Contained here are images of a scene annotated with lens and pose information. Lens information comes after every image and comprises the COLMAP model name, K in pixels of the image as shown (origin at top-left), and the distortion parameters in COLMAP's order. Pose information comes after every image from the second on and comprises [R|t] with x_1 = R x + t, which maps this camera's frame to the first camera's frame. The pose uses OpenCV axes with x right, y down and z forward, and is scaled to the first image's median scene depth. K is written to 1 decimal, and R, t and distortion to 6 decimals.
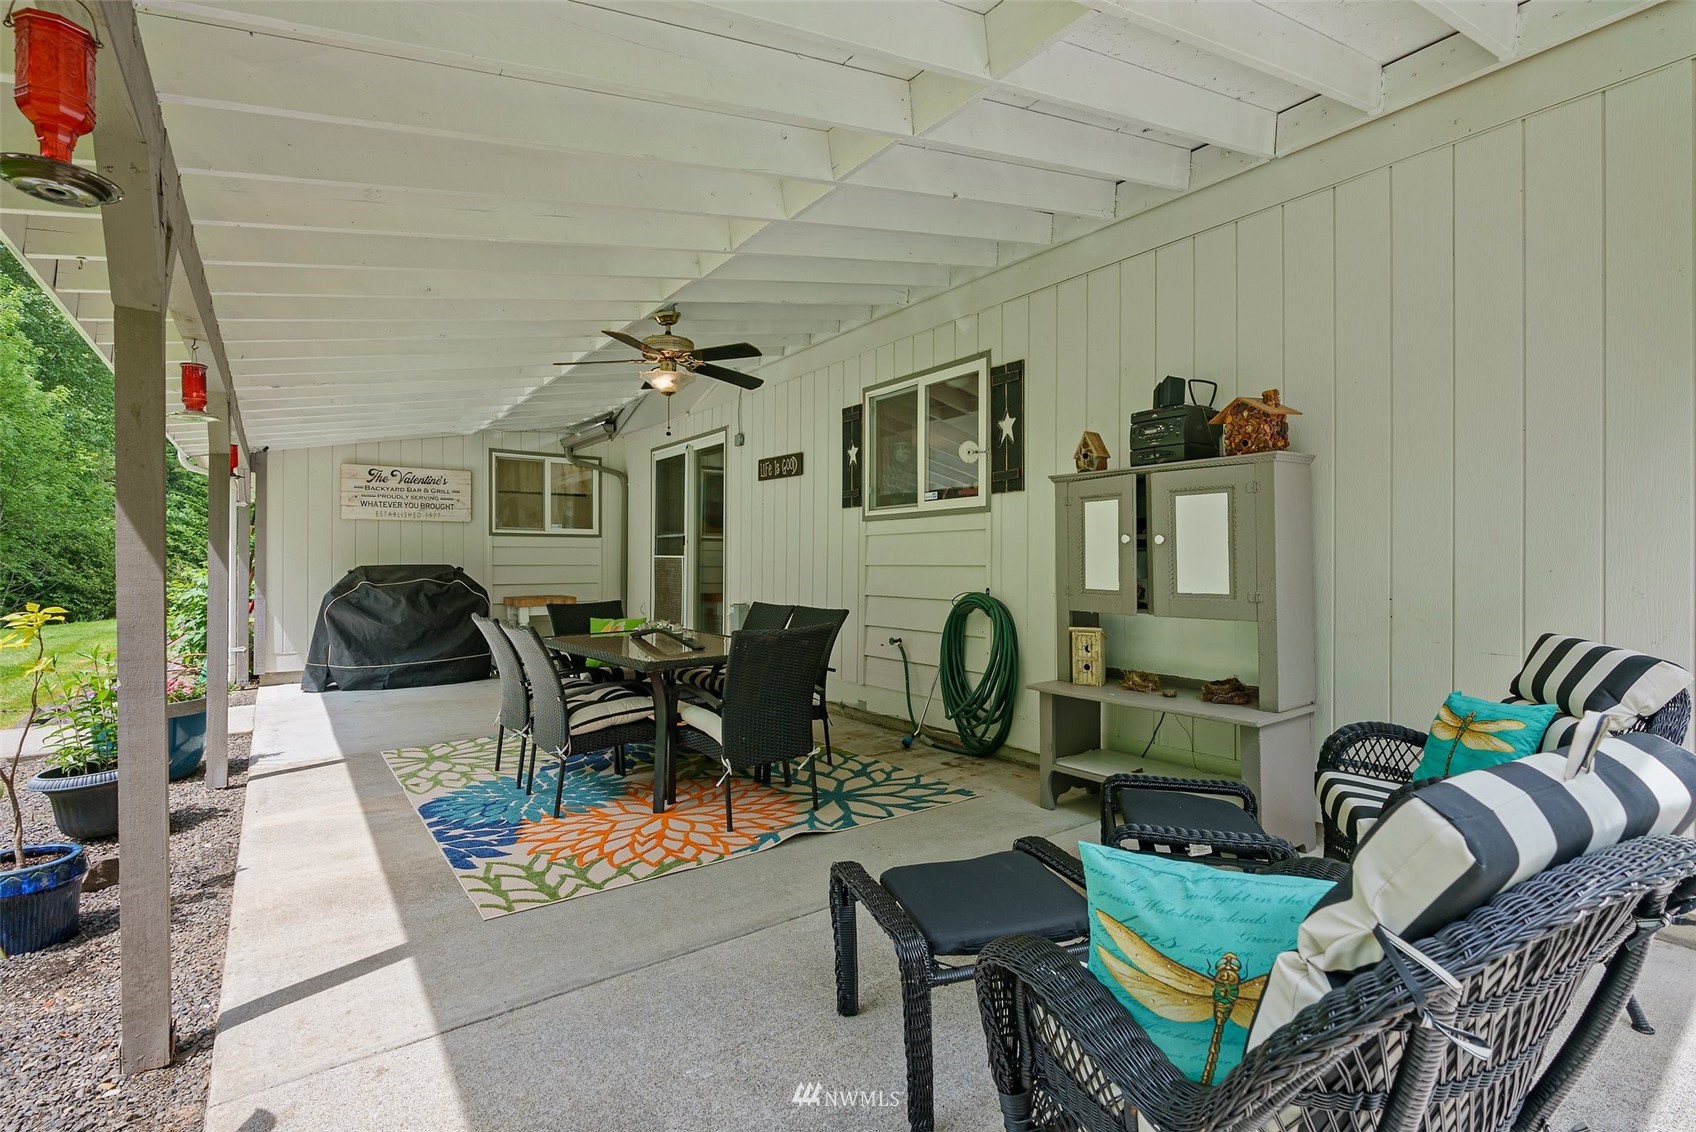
lens RADIAL K [[773.6, 0, 847.4], [0, 773.6, 560.1], [0, 0, 1]] dist [-0.003988, 0.000153]
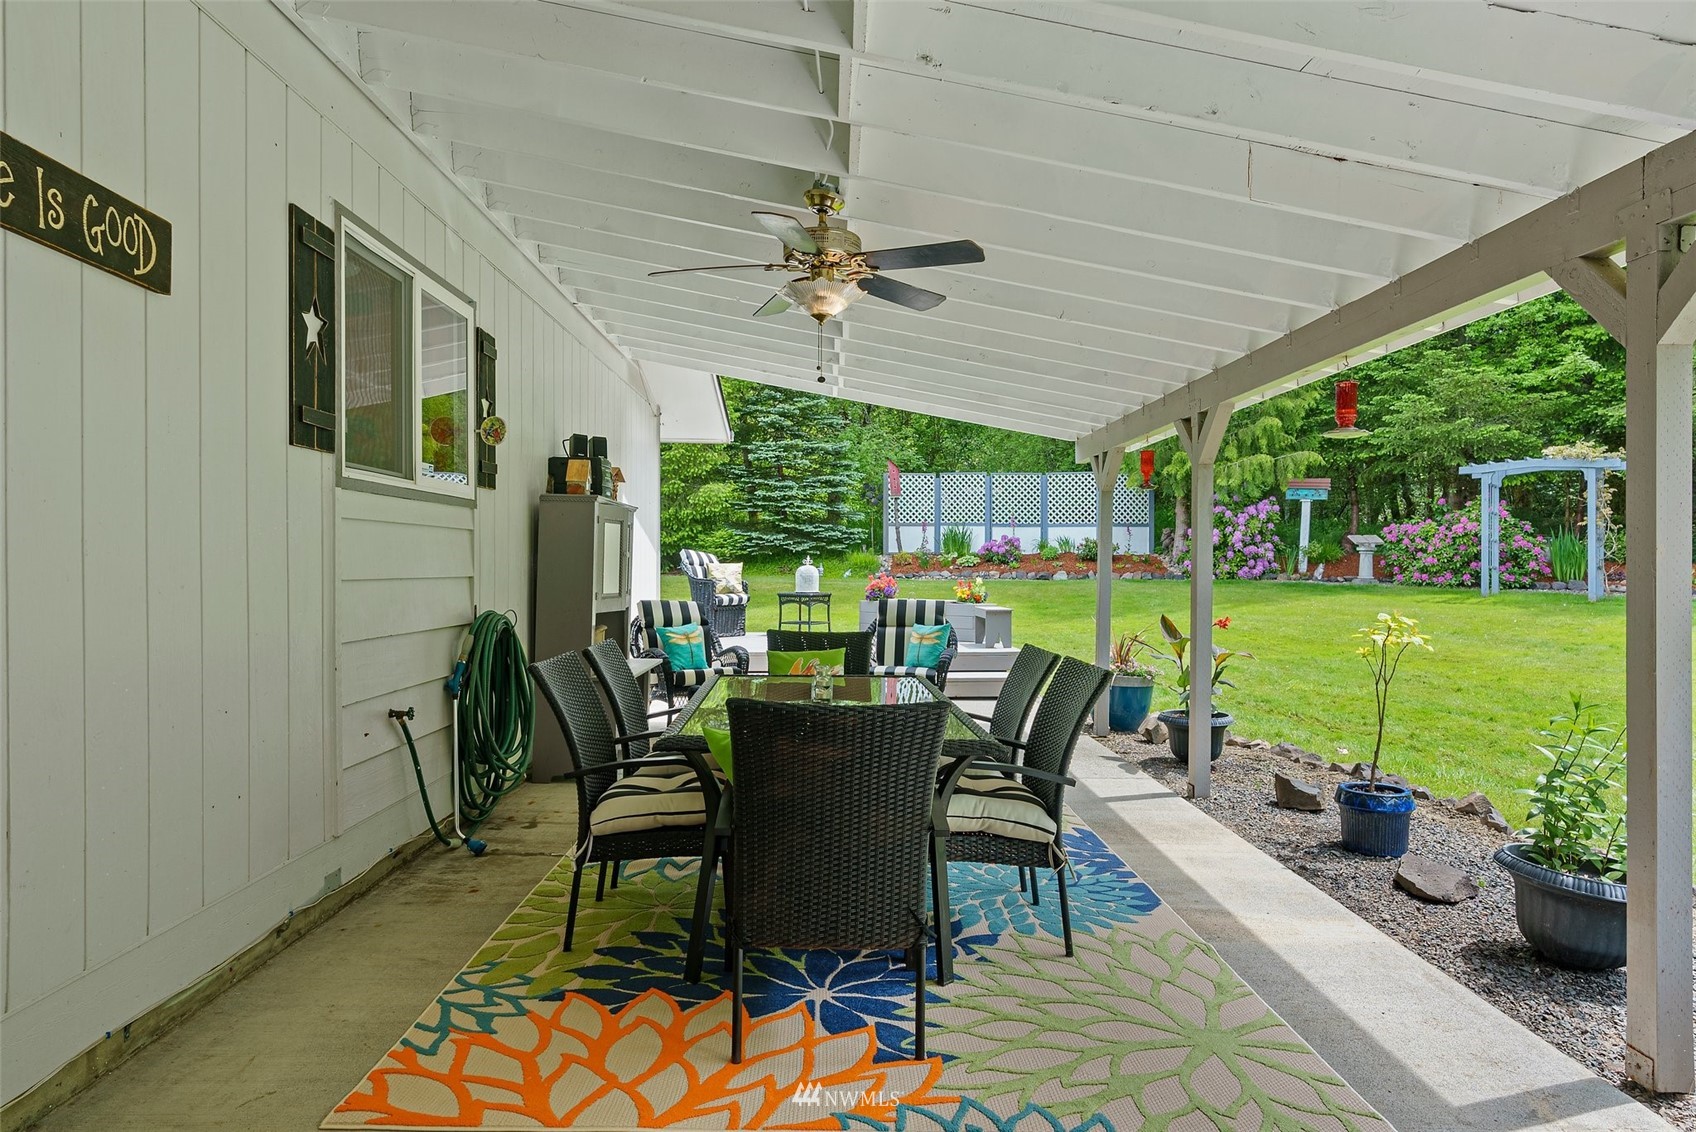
lens RADIAL K [[993.7, 0, 845.4], [0, 993.7, 566.0], [0, 0, 1]] dist [0.001713, -0.000167]
pose [[-0.817846, 0.001086, 0.575436, -0.569643], [0.000330, 0.999999, -0.001418, -0.001057], [-0.575437, -0.000970, -0.817846, 1.301589]]
